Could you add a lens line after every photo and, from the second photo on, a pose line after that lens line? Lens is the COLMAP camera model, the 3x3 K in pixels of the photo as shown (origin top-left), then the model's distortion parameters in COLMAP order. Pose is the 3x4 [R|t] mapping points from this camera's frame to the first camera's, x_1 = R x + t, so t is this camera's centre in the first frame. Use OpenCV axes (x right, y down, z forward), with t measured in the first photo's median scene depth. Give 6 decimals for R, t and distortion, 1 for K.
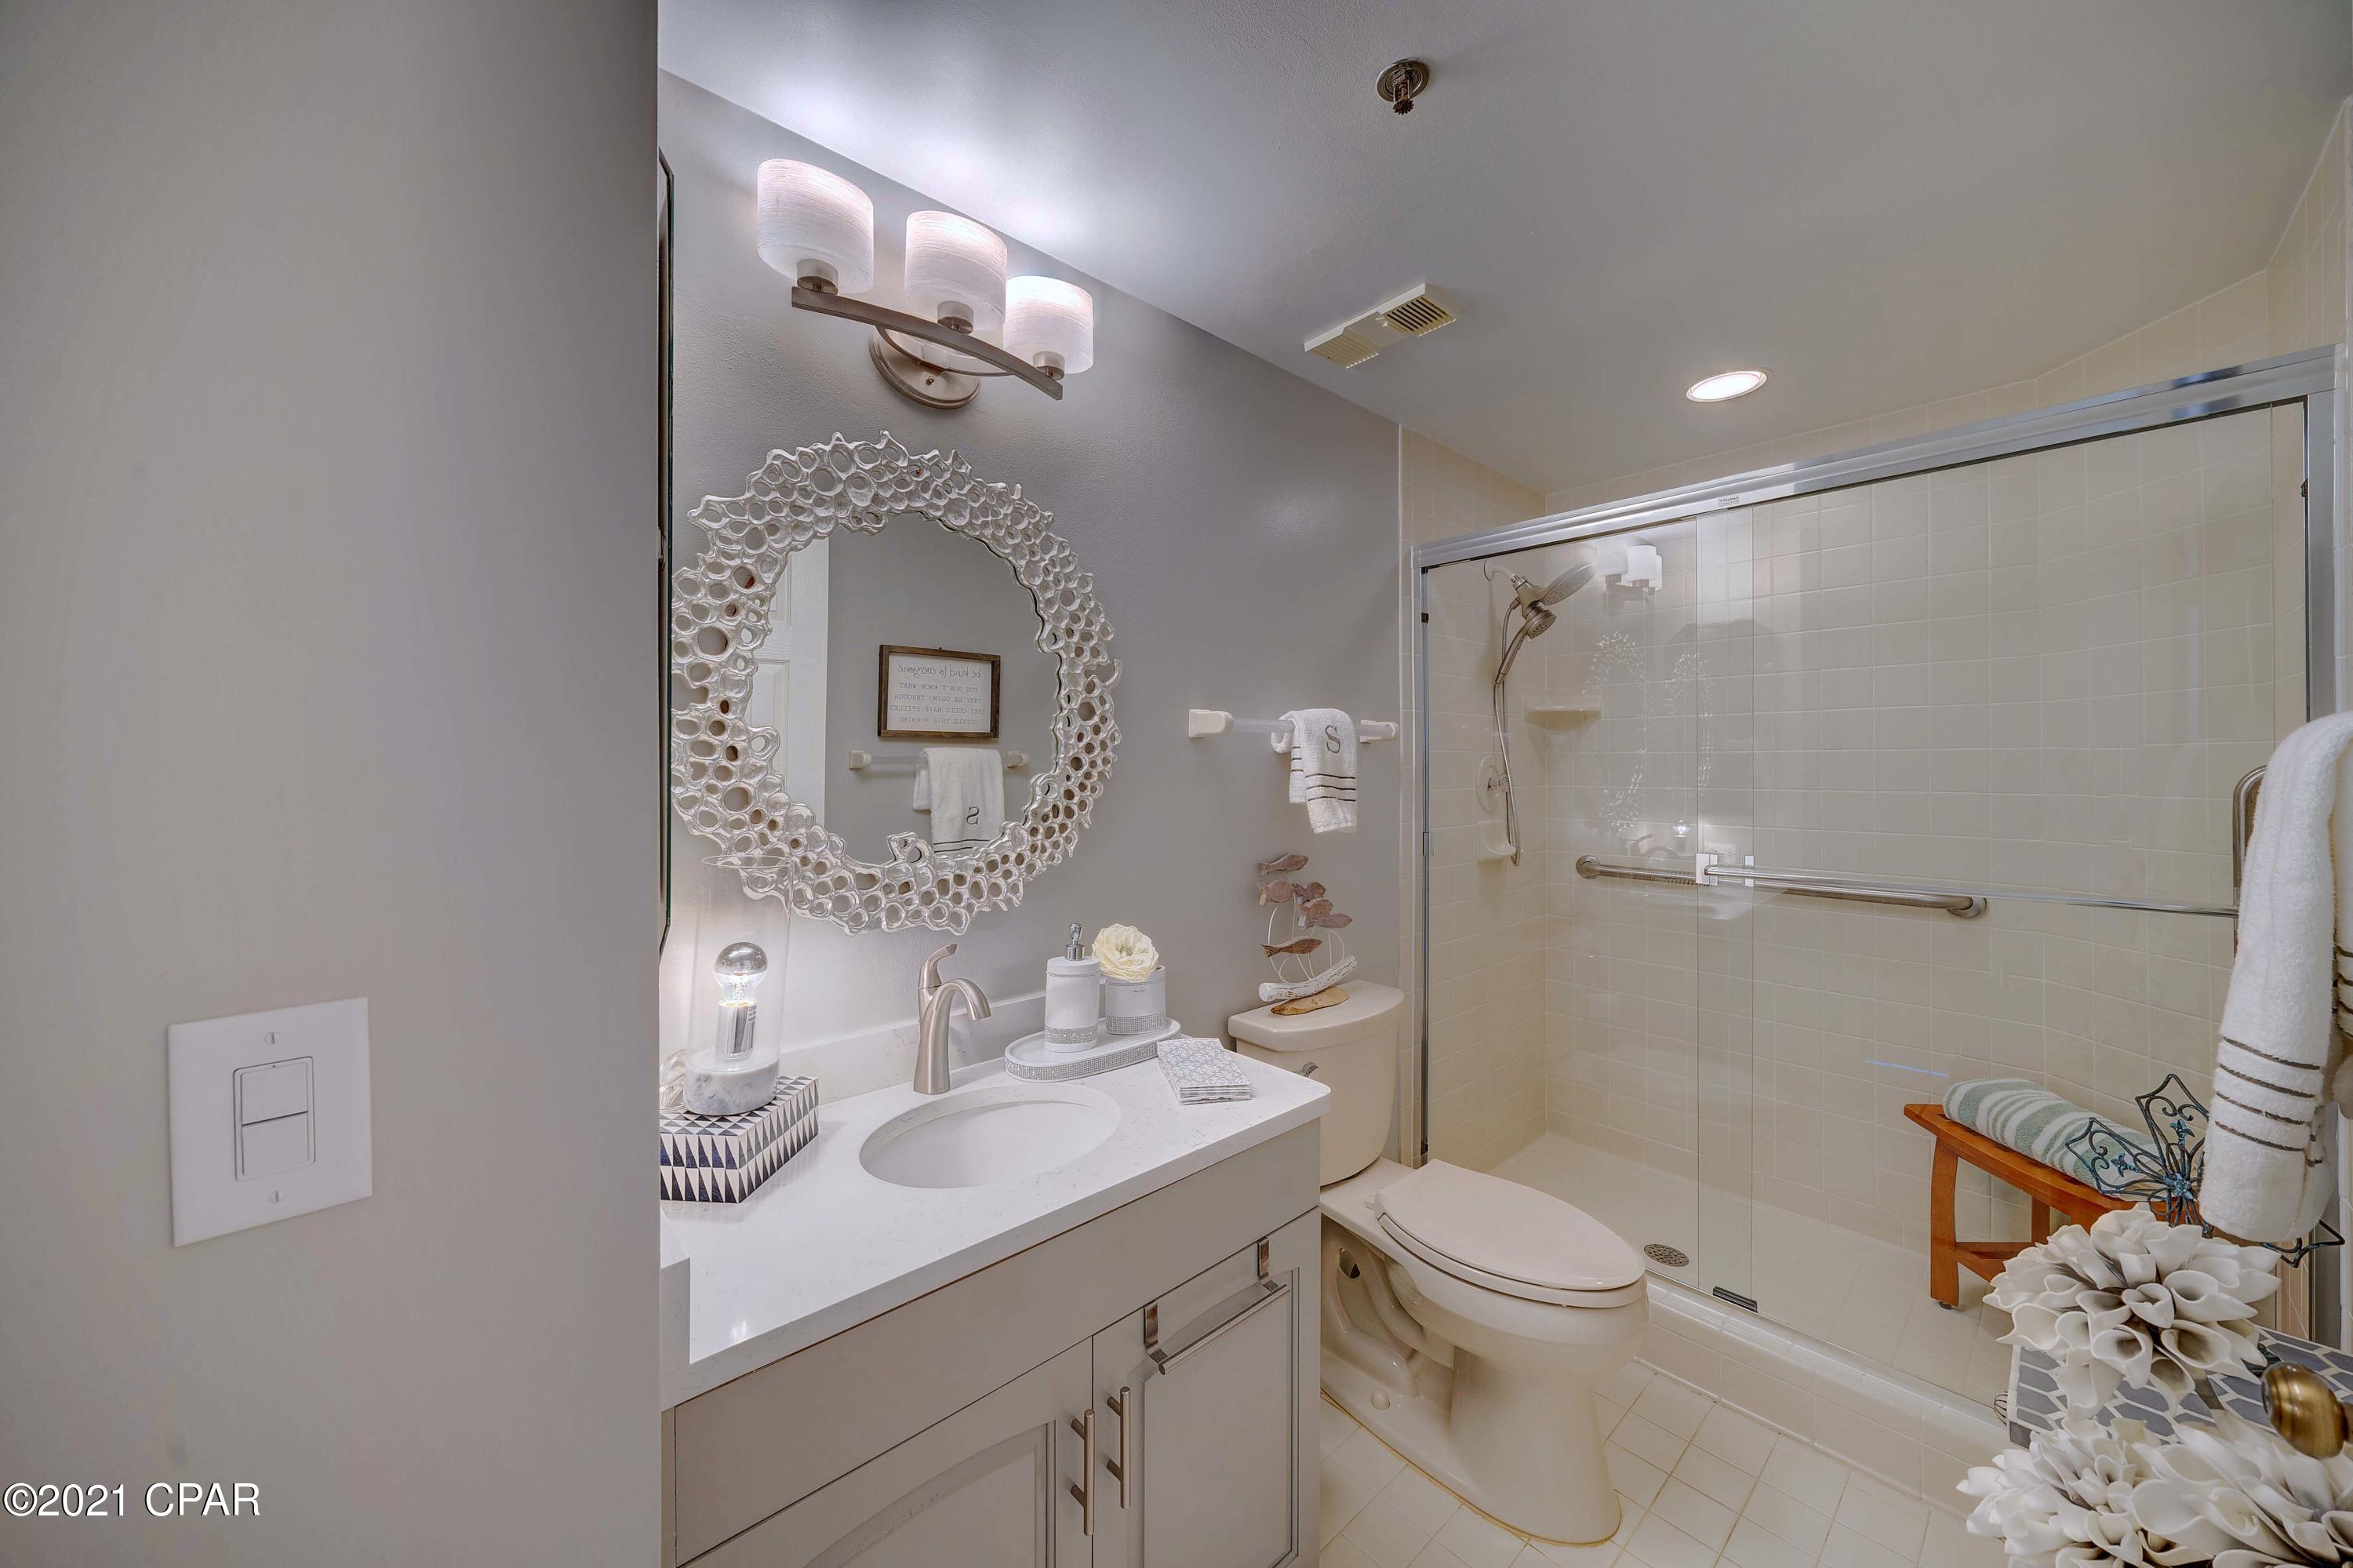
lens RADIAL K [[834.6, 0, 1172.4], [0, 834.6, 763.7], [0, 0, 1]] dist [-0.000283, -0.000080]
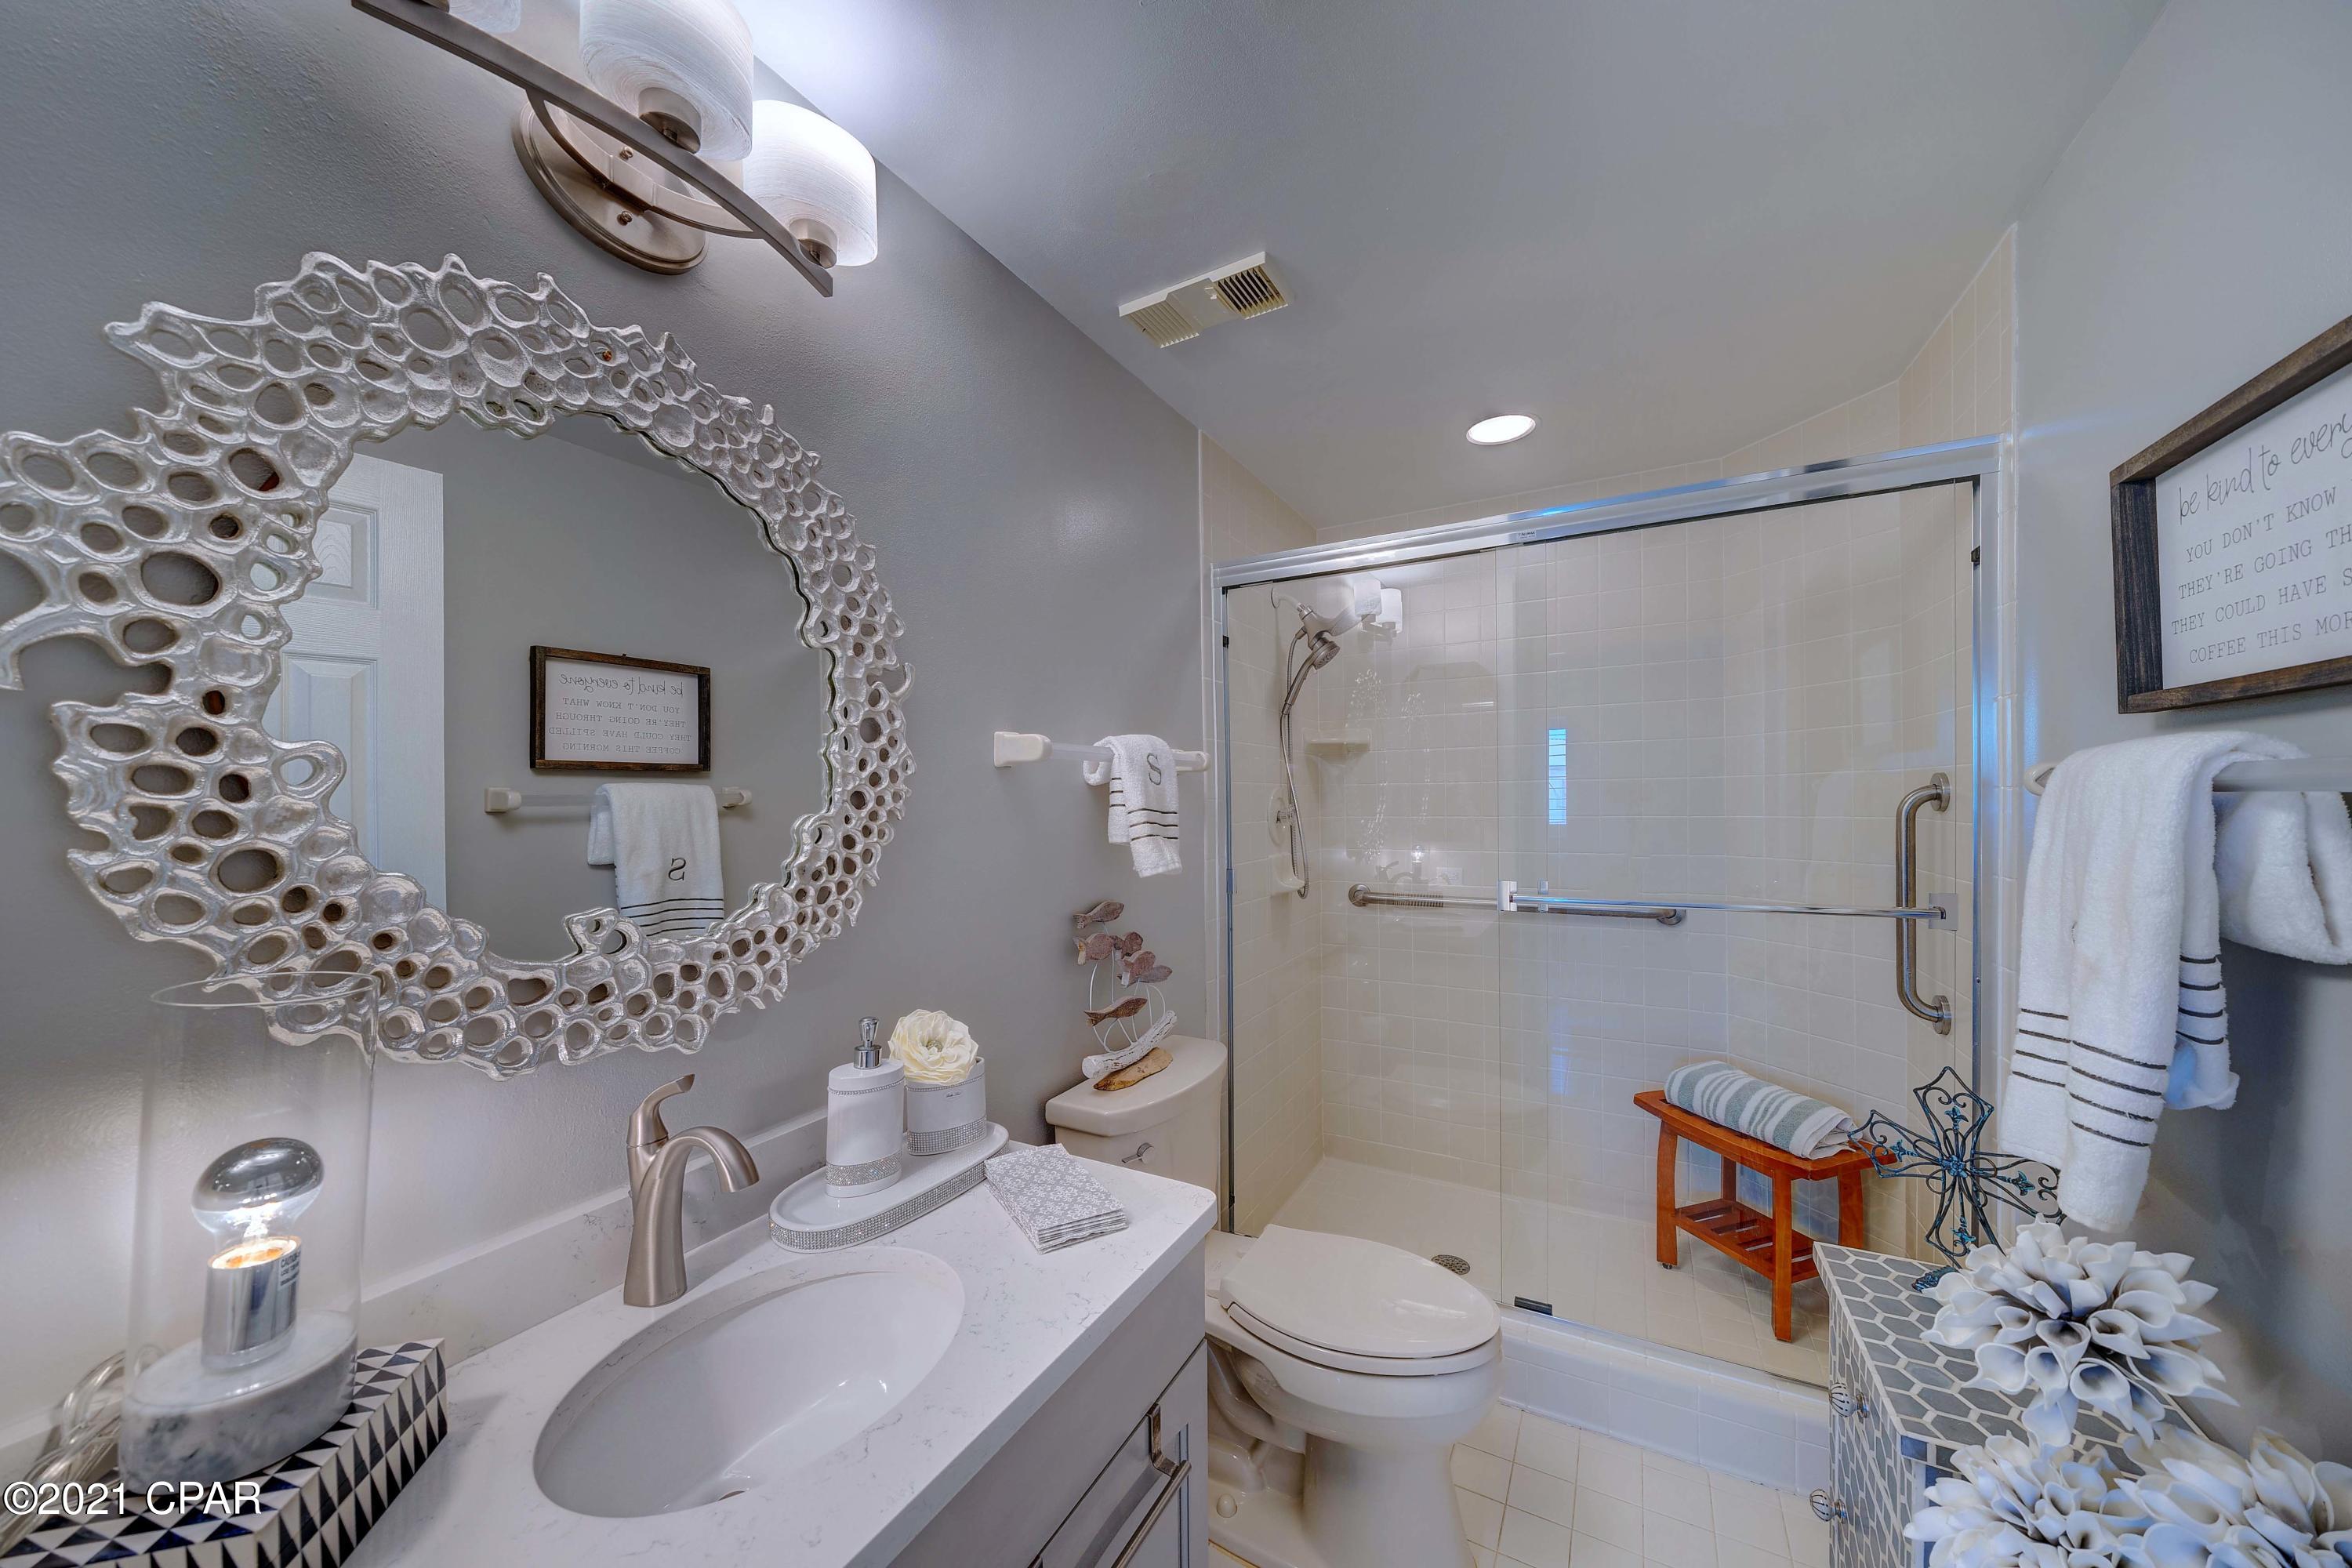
lens RADIAL K [[820.4, 0, 1169.2], [0, 820.4, 813.4], [0, 0, 1]] dist [-0.005343, -0.000153]
pose [[0.946246, -0.017569, 0.322969, -0.094546], [0.012184, 0.999751, 0.018688, 0.001617], [-0.323217, -0.013748, 0.946225, 0.233565]]
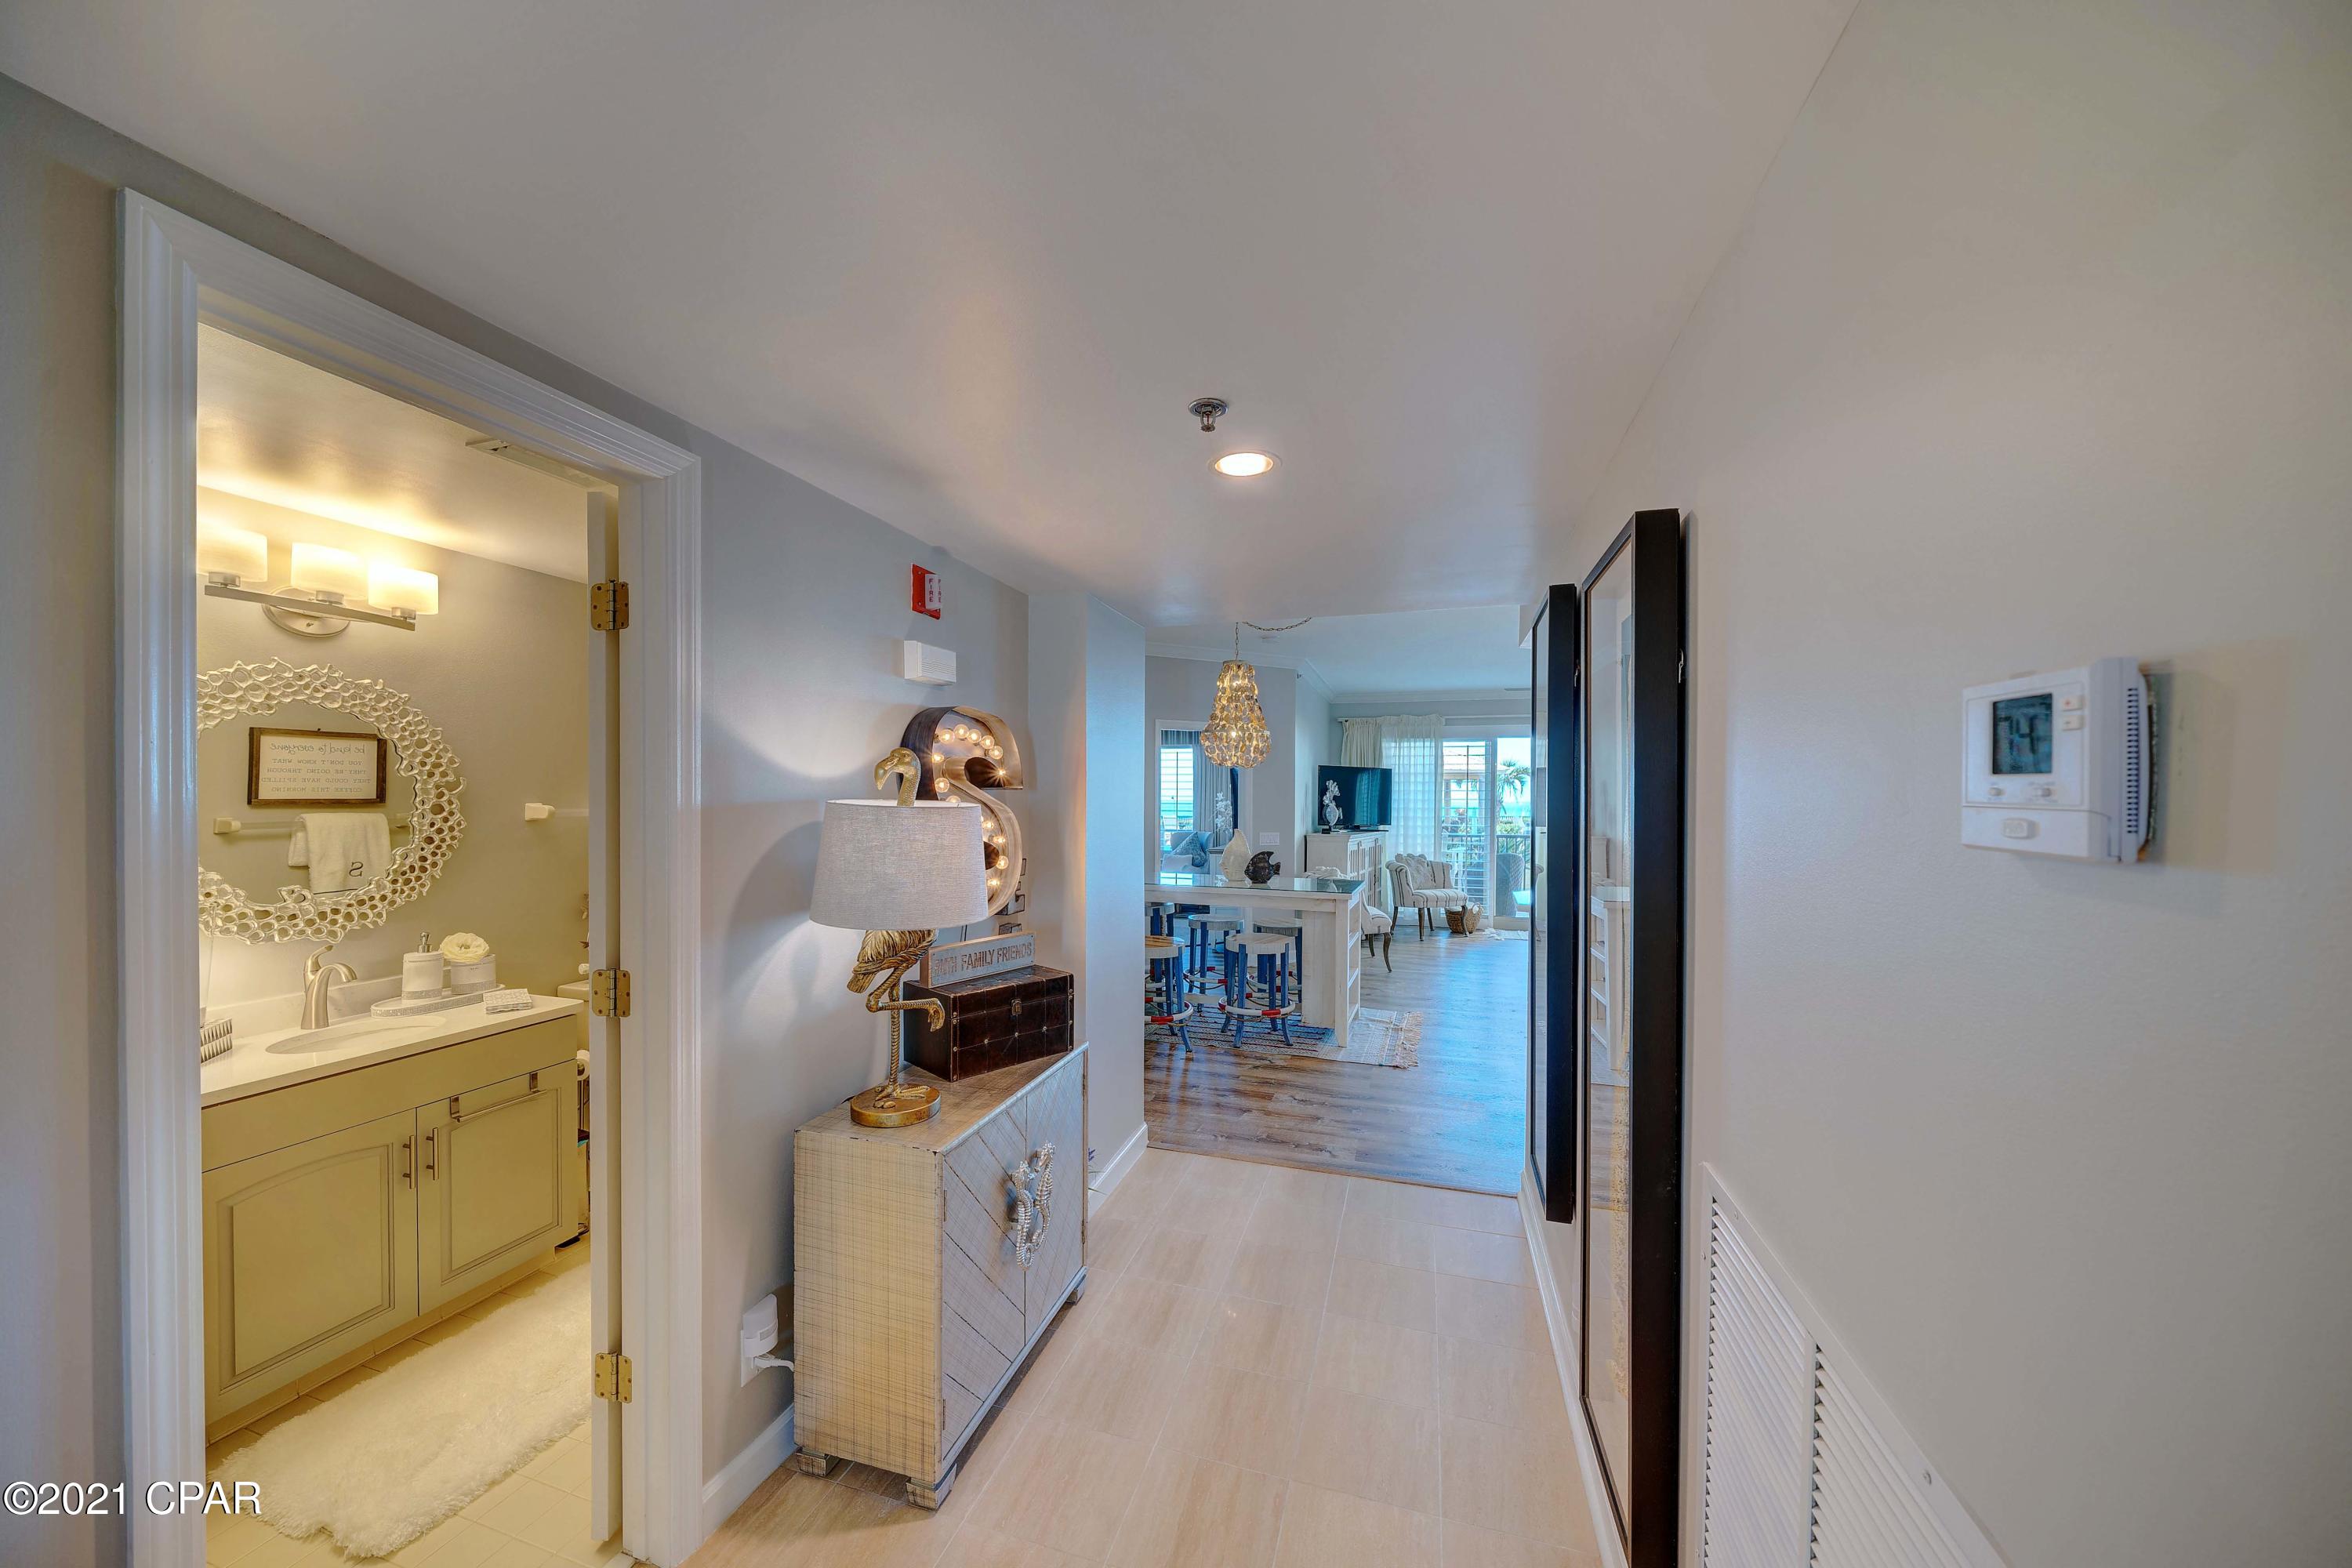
lens RADIAL K [[830.4, 0, 1166.2], [0, 830.4, 808.3], [0, 0, 1]] dist [-0.003282, -0.000123]
pose [[0.865073, -0.000446, 0.501646, 0.360556], [-0.009204, 0.999817, 0.016762, -0.114841], [-0.501562, -0.019117, 0.864910, -1.293550]]
